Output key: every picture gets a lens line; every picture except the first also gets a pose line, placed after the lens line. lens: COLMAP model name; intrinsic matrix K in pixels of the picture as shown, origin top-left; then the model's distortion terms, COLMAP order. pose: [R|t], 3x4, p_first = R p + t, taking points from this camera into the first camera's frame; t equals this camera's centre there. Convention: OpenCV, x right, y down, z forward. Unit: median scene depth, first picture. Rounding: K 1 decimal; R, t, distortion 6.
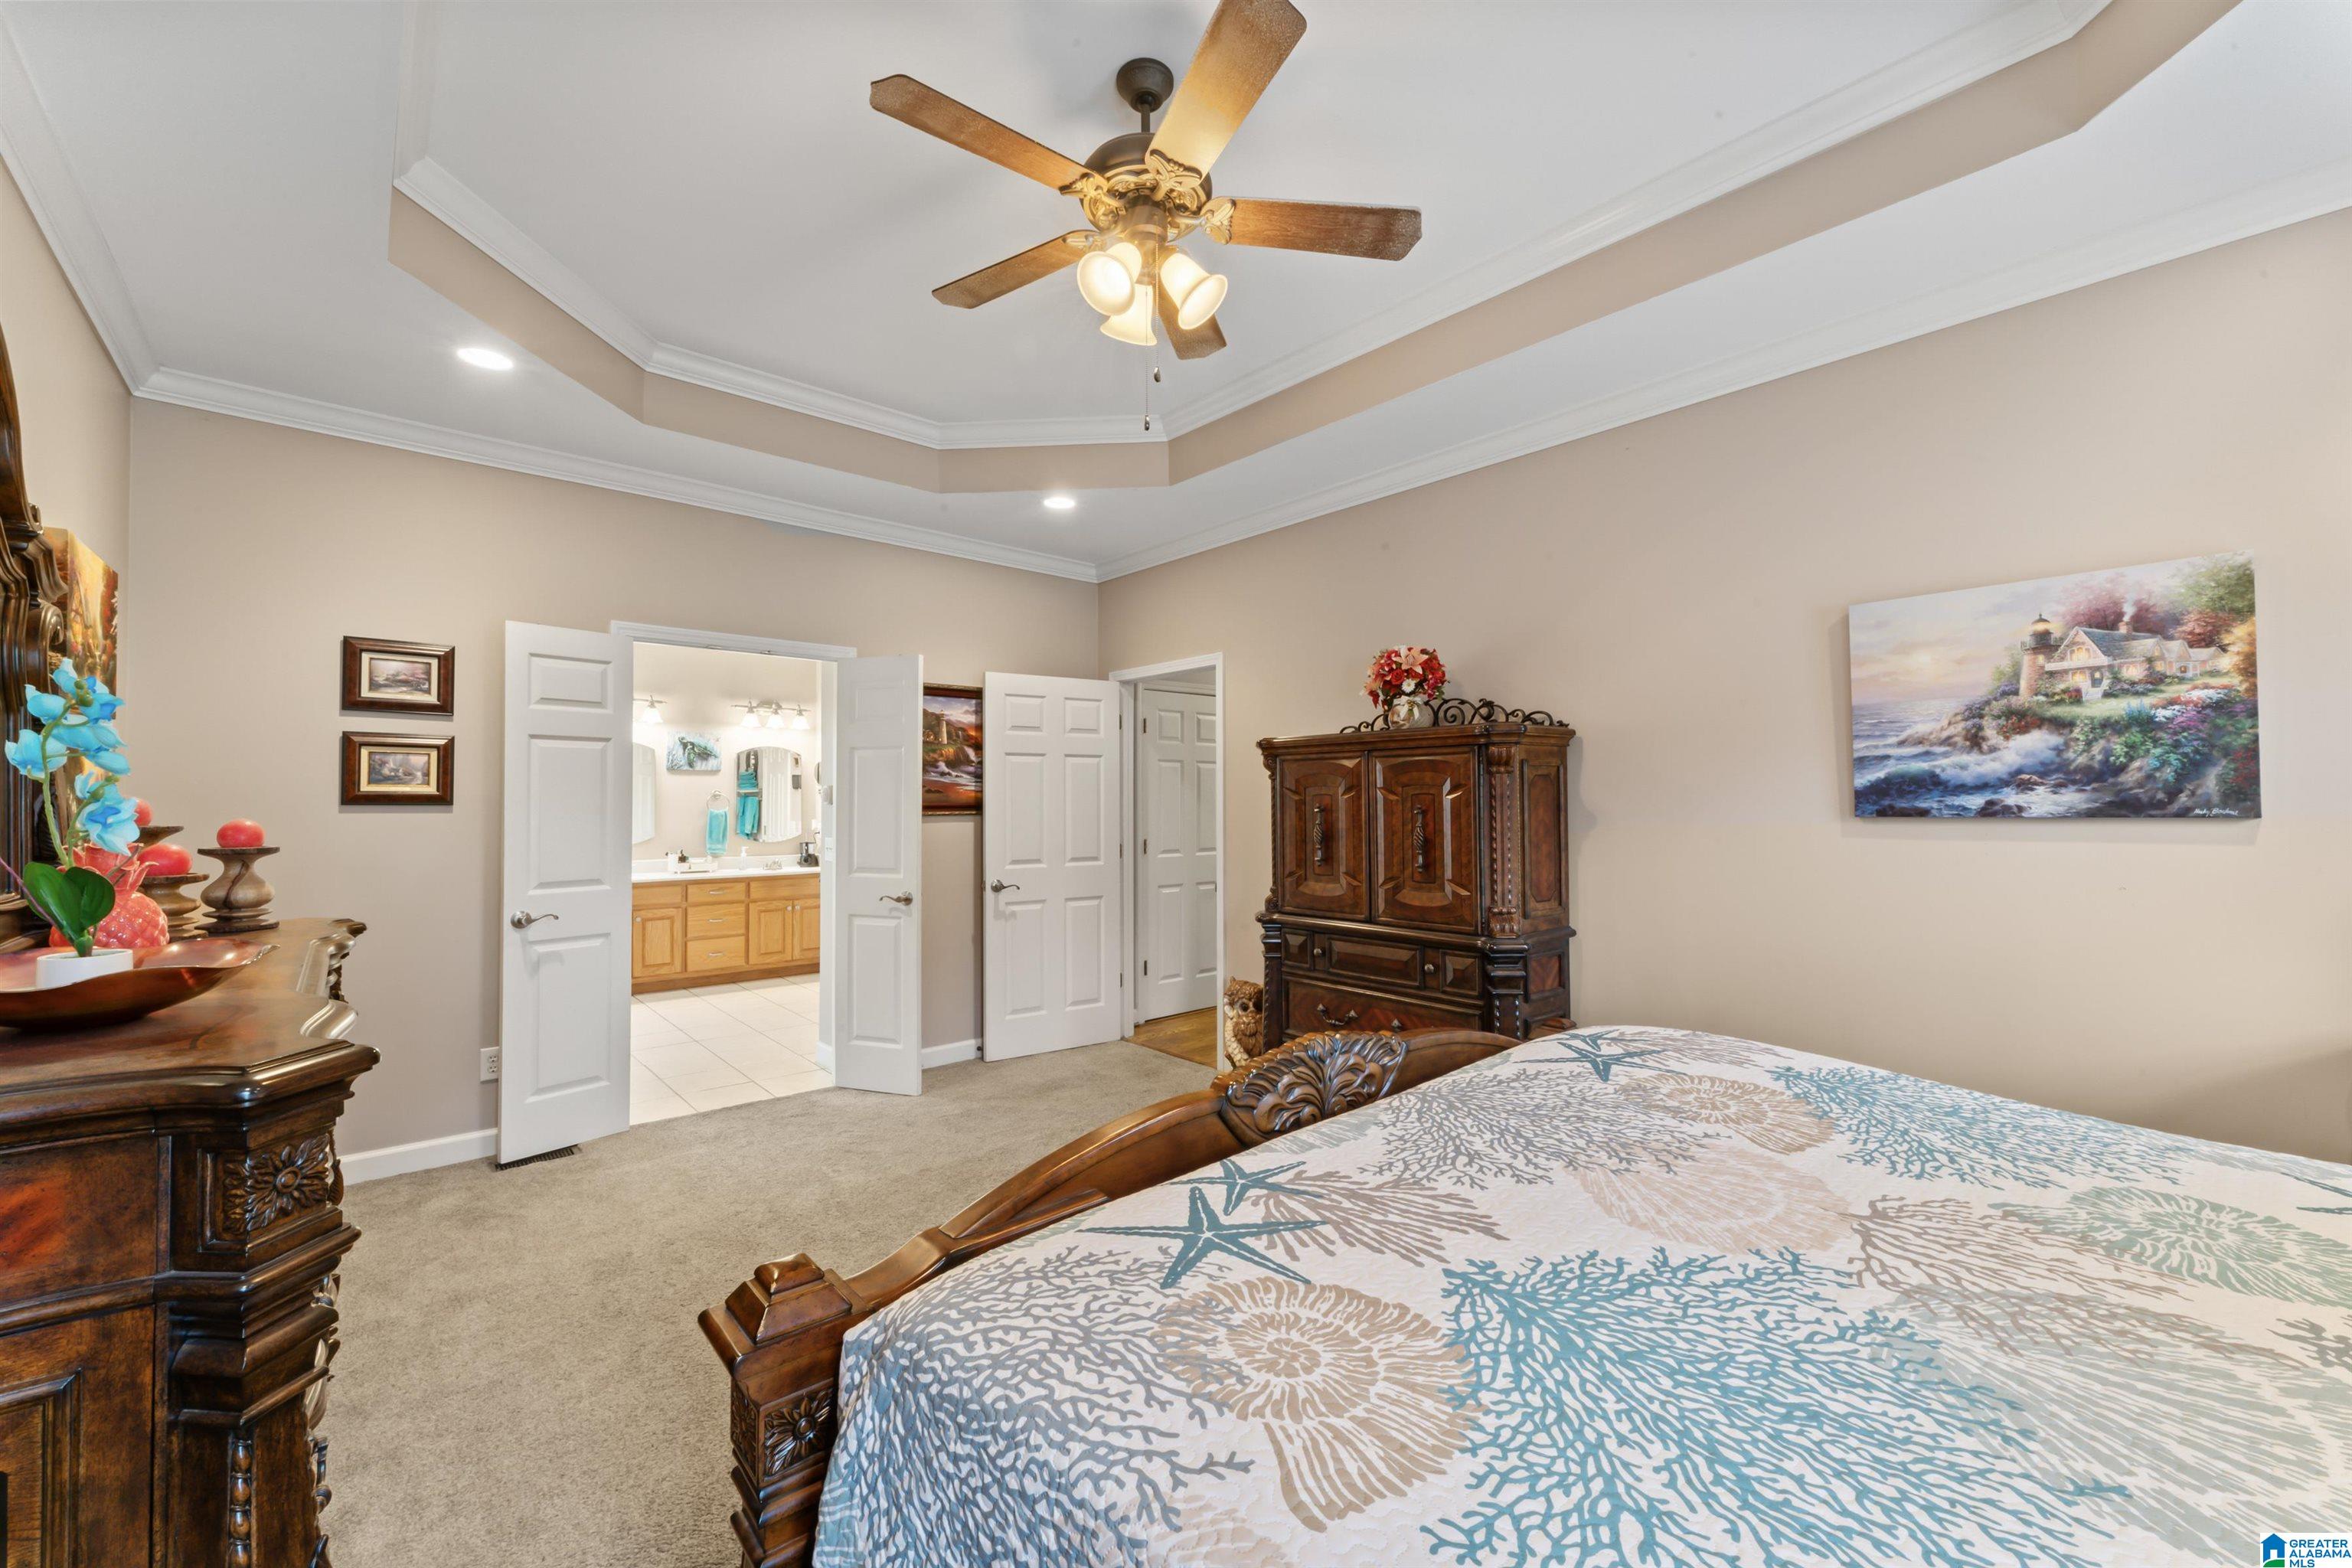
lens RADIAL K [[941.2, 0, 1171.1], [0, 941.2, 786.7], [0, 0, 1]] dist [-0.001922, -0.000064]
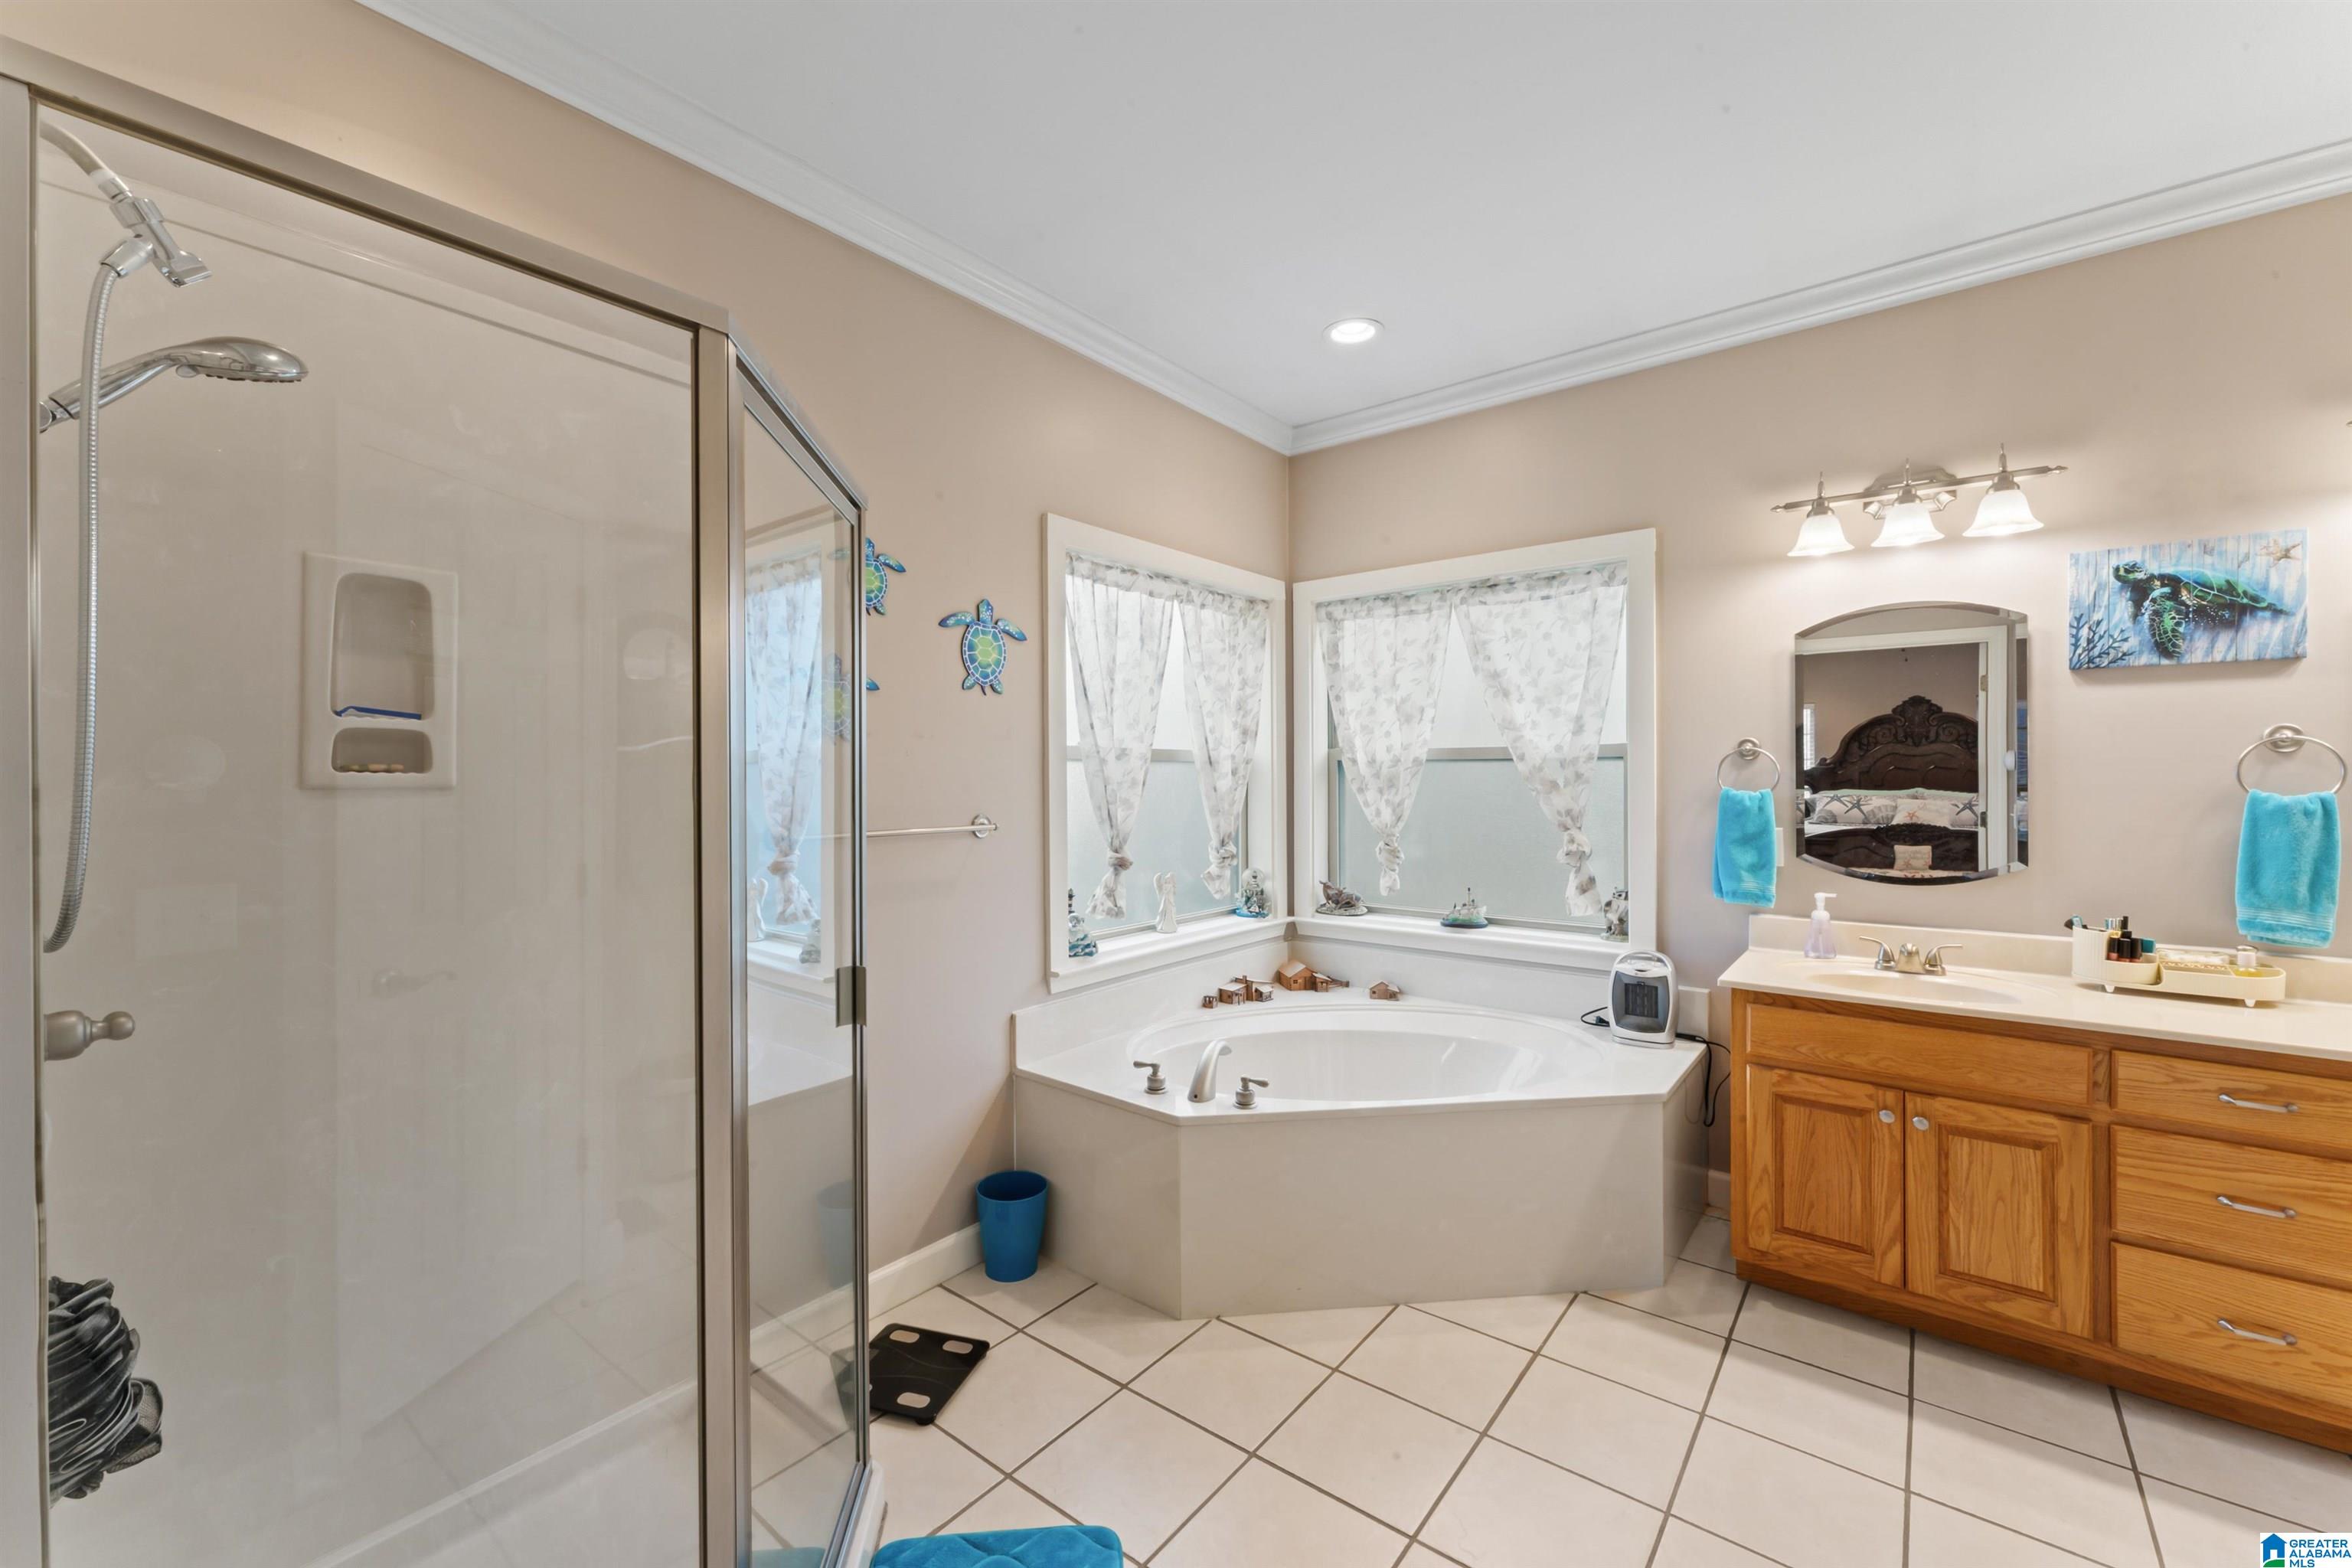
lens RADIAL K [[941.2, 0, 1172.7], [0, 941.2, 778.9], [0, 0, 1]] dist [-0.001922, -0.000064]
pose [[0.170017, 0.000676, -0.985441, -0.265956], [0.020082, 0.999790, 0.004151, 0.012931], [0.985236, -0.020496, 0.169968, 0.638064]]
